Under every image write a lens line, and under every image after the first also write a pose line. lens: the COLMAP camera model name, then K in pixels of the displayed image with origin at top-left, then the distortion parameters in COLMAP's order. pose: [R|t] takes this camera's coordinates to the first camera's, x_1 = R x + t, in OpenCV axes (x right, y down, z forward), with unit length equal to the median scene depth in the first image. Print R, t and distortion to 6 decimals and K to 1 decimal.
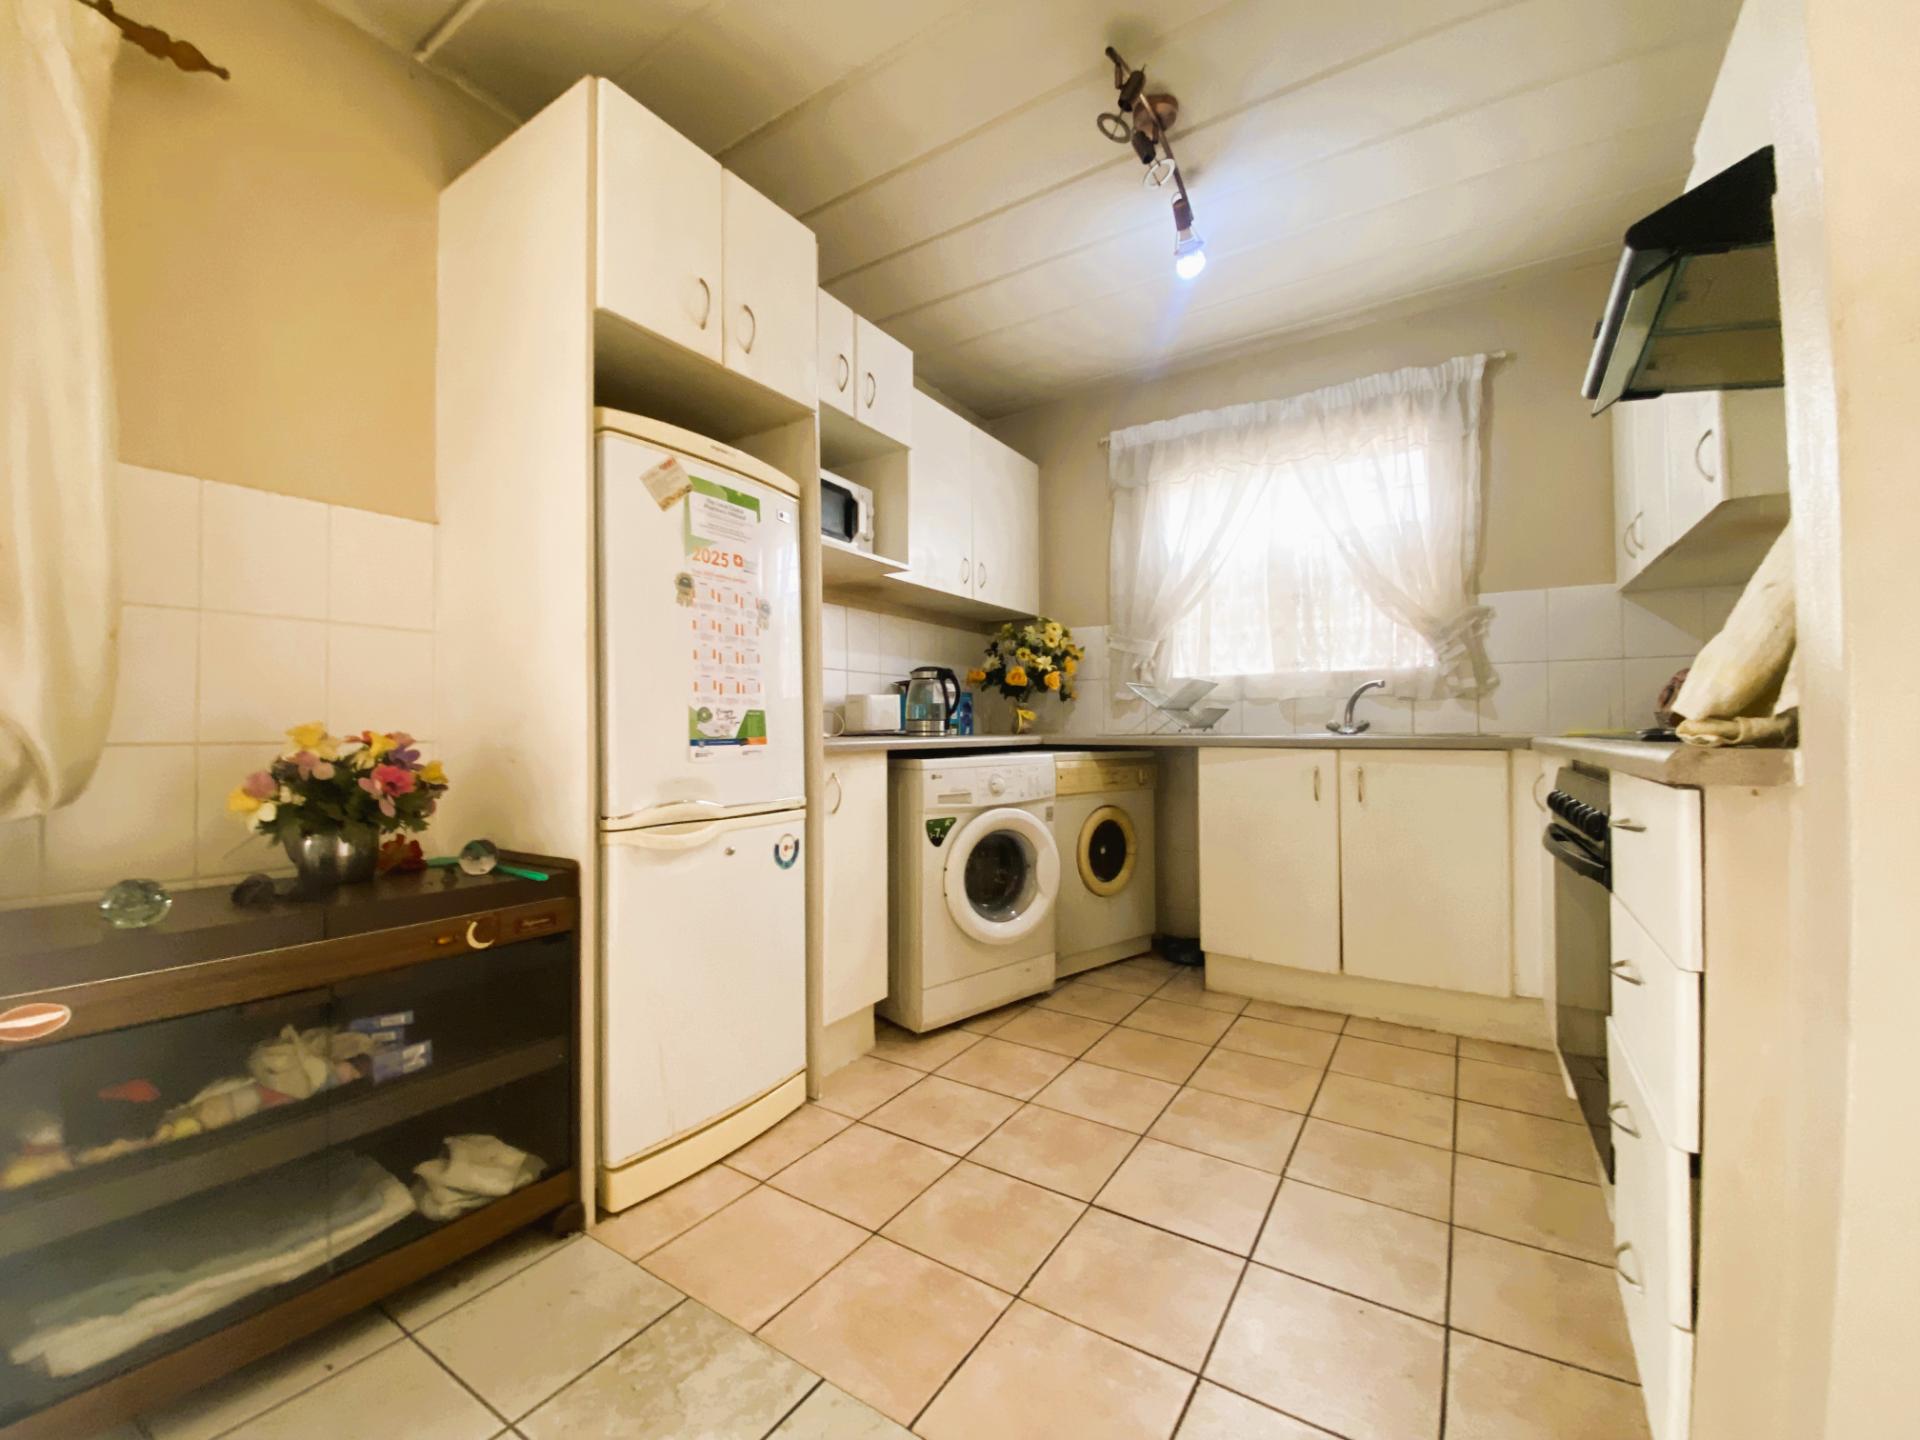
lens RADIAL K [[773.8, 0, 957.3], [0, 773.8, 717.5], [0, 0, 1]] dist [0.019987, -0.020072]
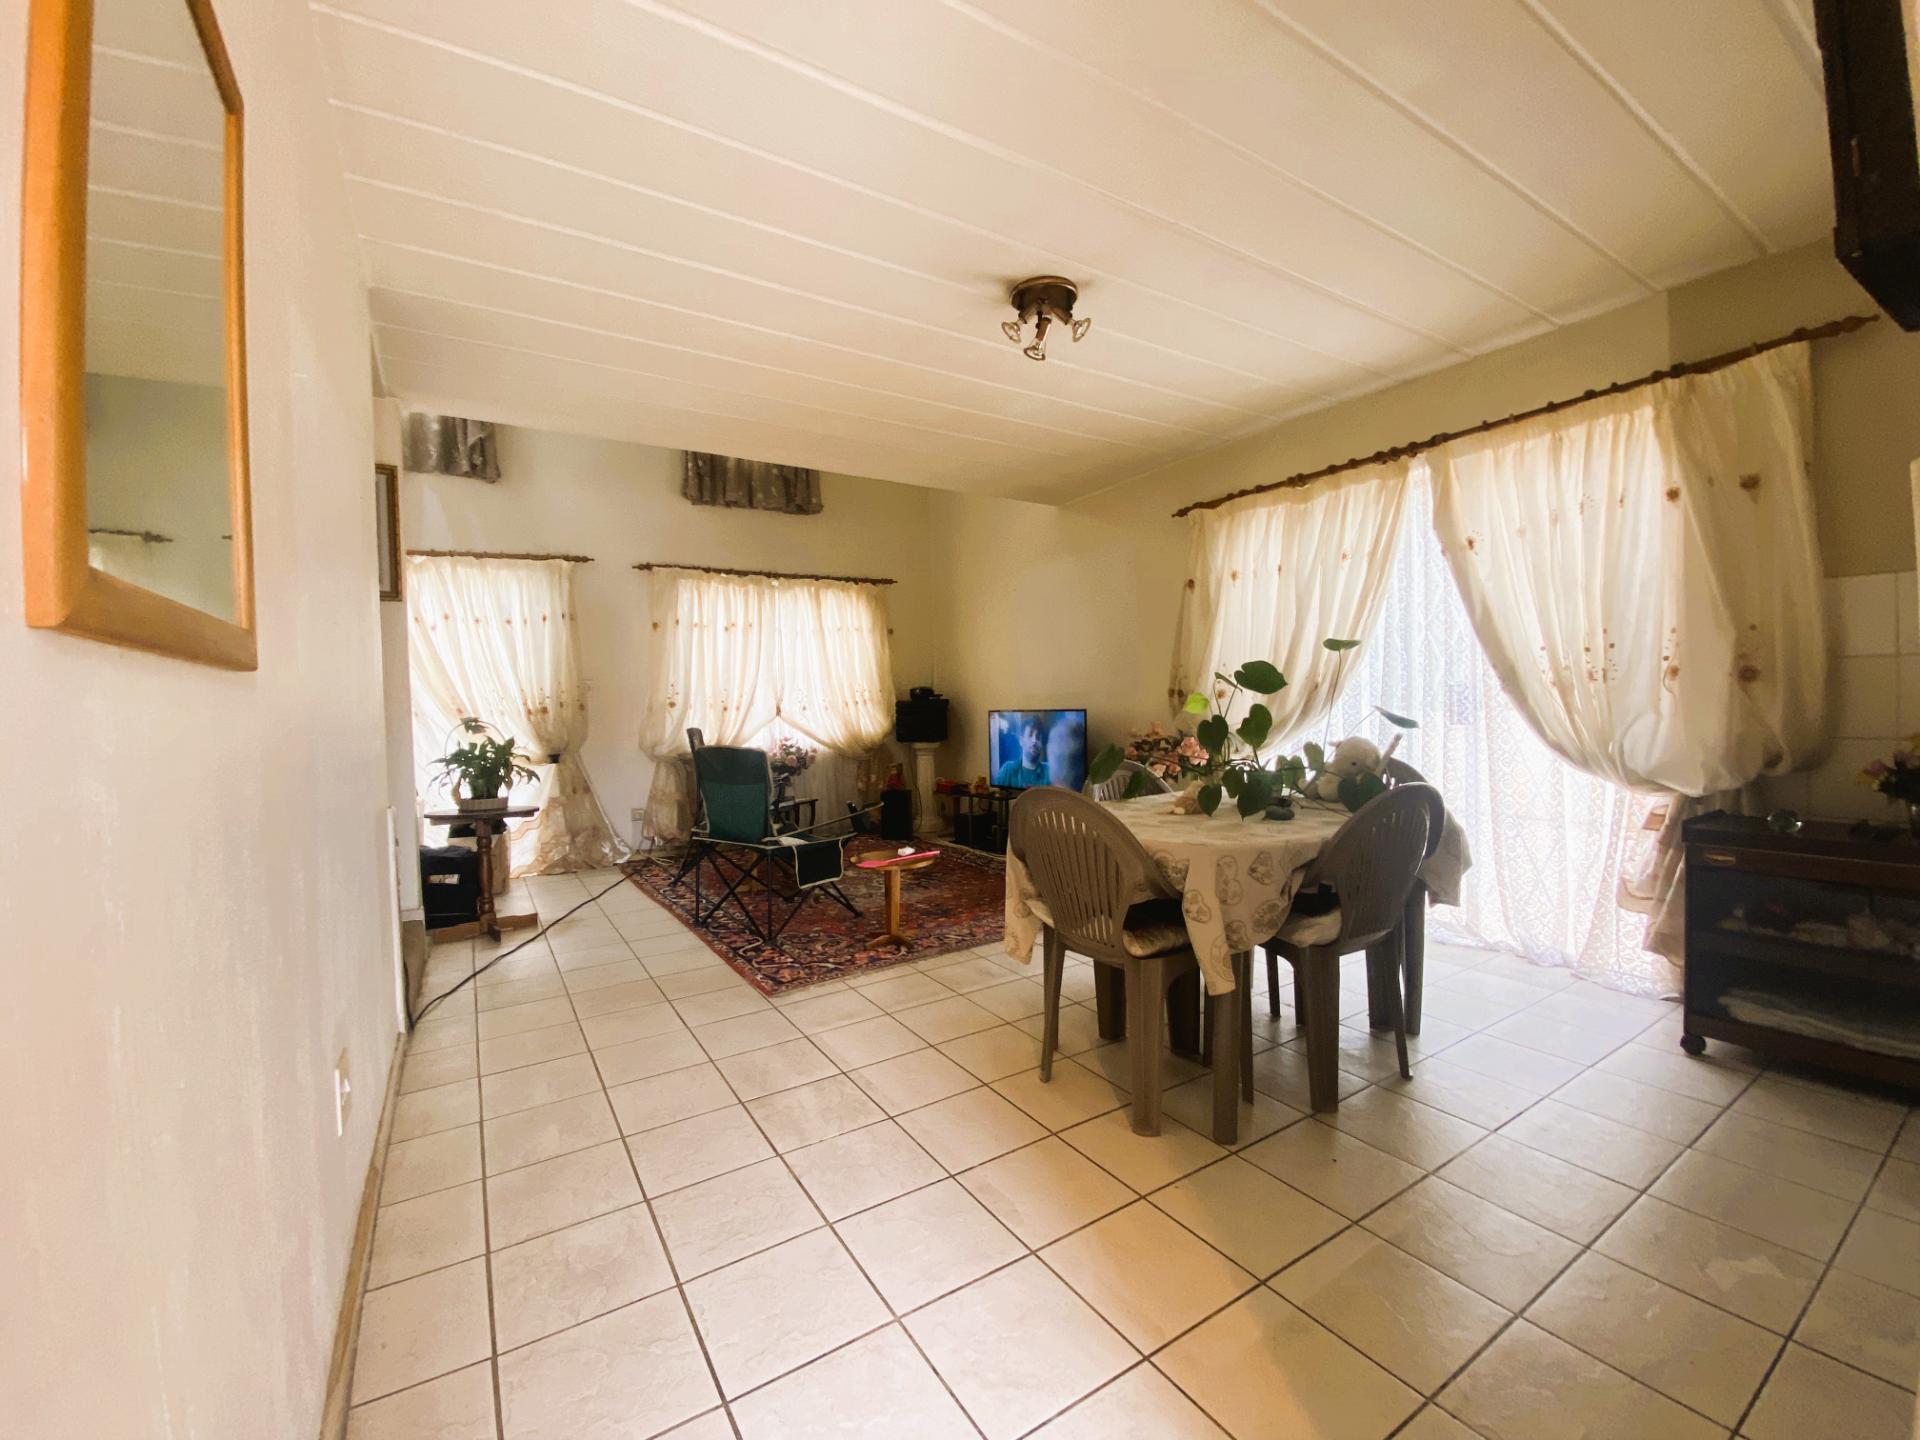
lens RADIAL K [[773.8, 0, 964.9], [0, 773.8, 725.2], [0, 0, 1]] dist [0.019987, -0.020072]
pose [[-0.413113, 0.043267, -0.909651, 0.765864], [0.046050, 0.998585, 0.026583, -0.077012], [0.909515, -0.030907, -0.414521, -0.064102]]
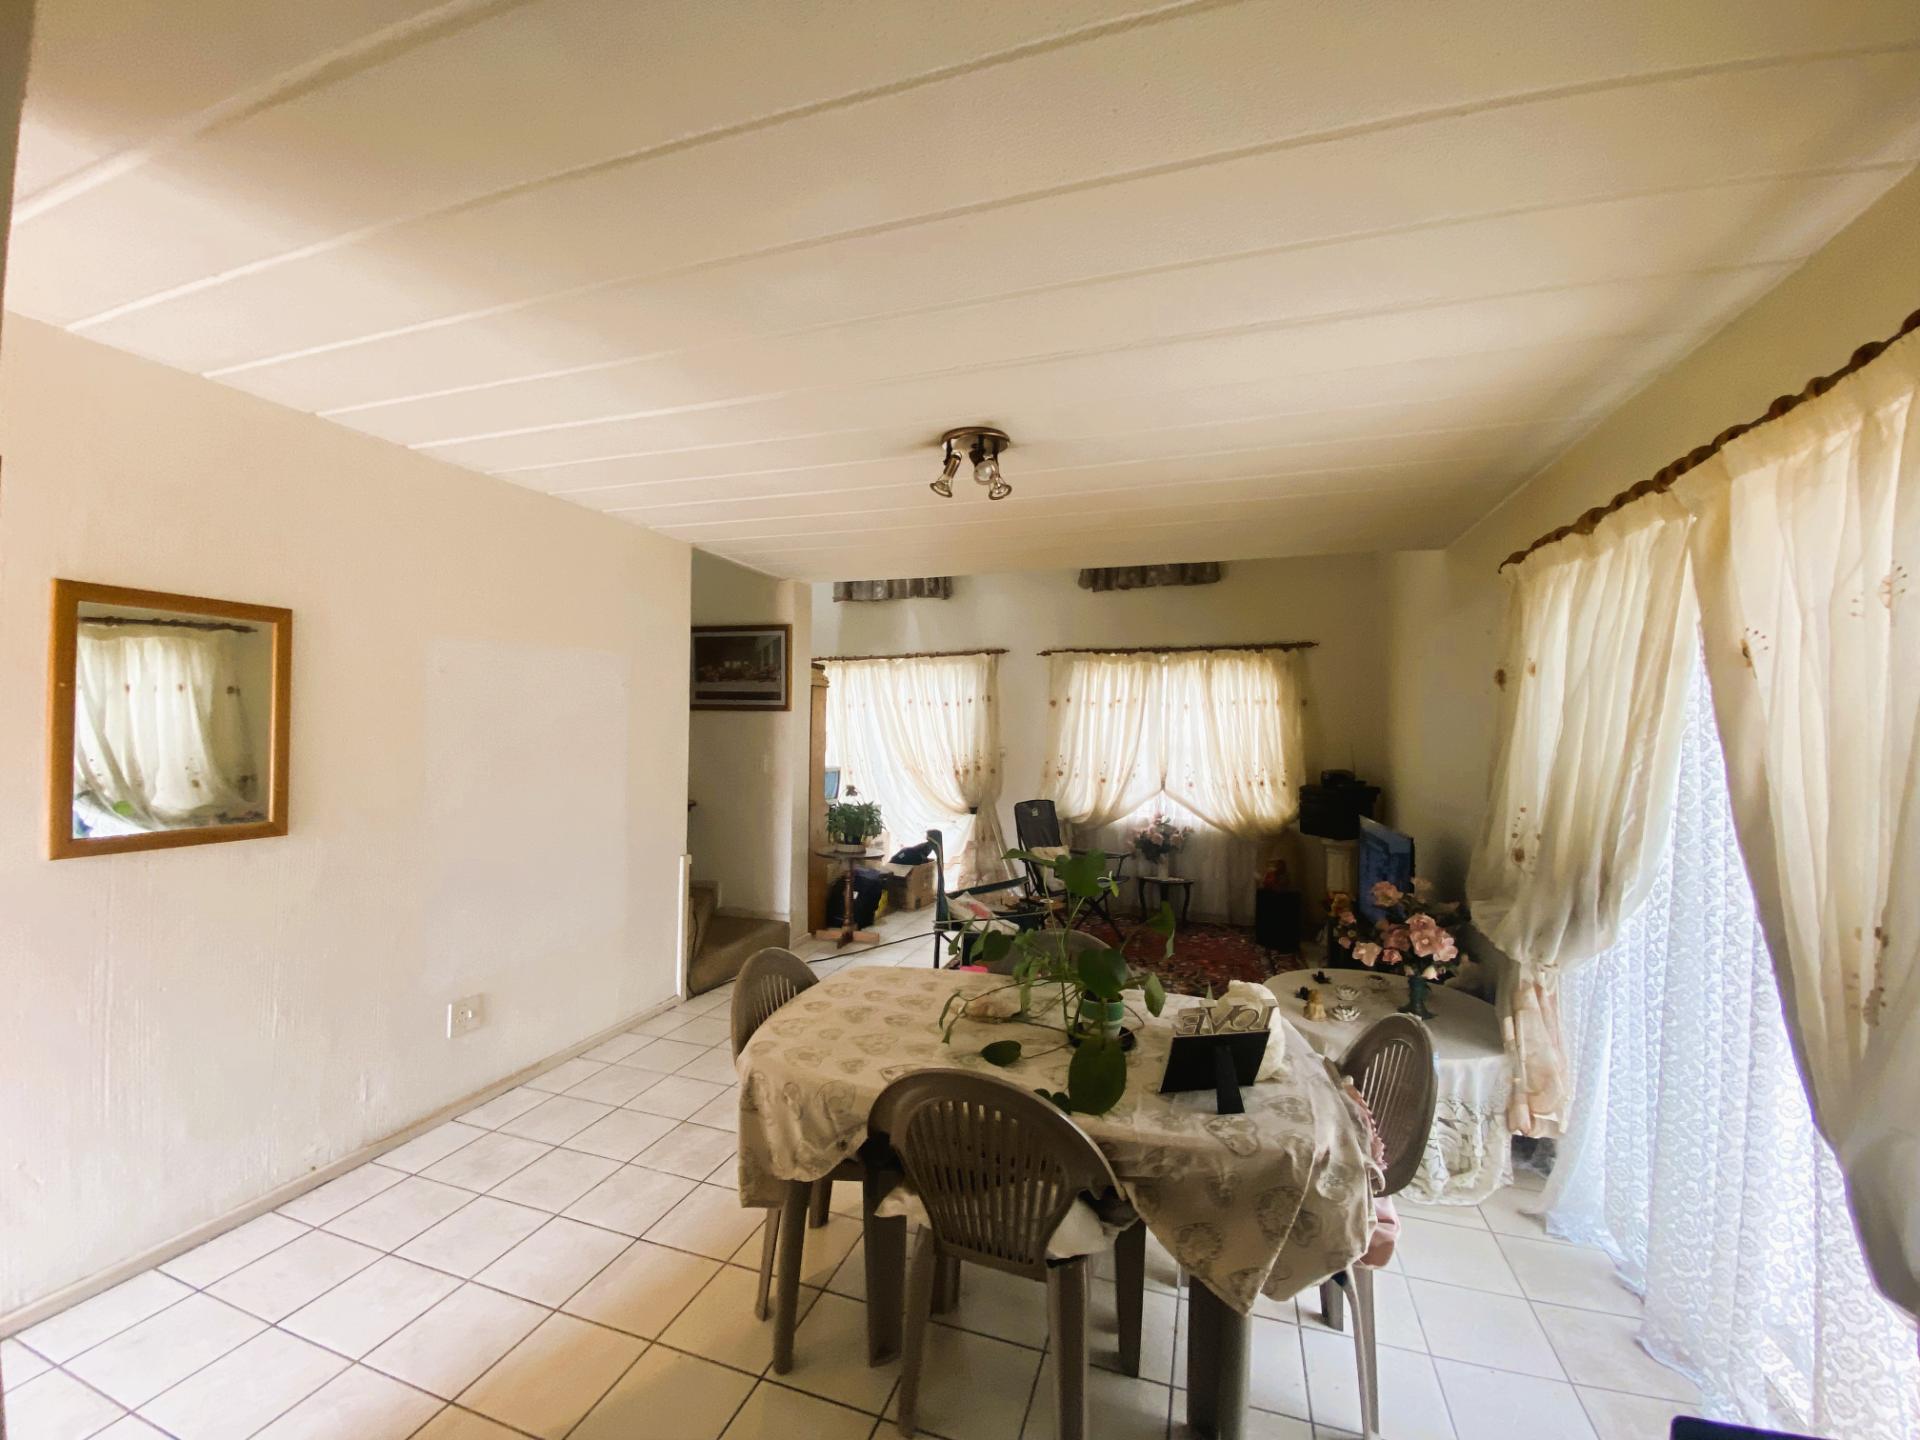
lens RADIAL K [[773.8, 0, 951.0], [0, 773.8, 712.4], [0, 0, 1]] dist [0.019987, -0.020072]
pose [[-0.970028, -0.010740, -0.242757, -0.023126], [-0.002702, 0.999438, -0.033422, -0.239811], [0.242979, -0.031764, -0.969511, 0.638501]]
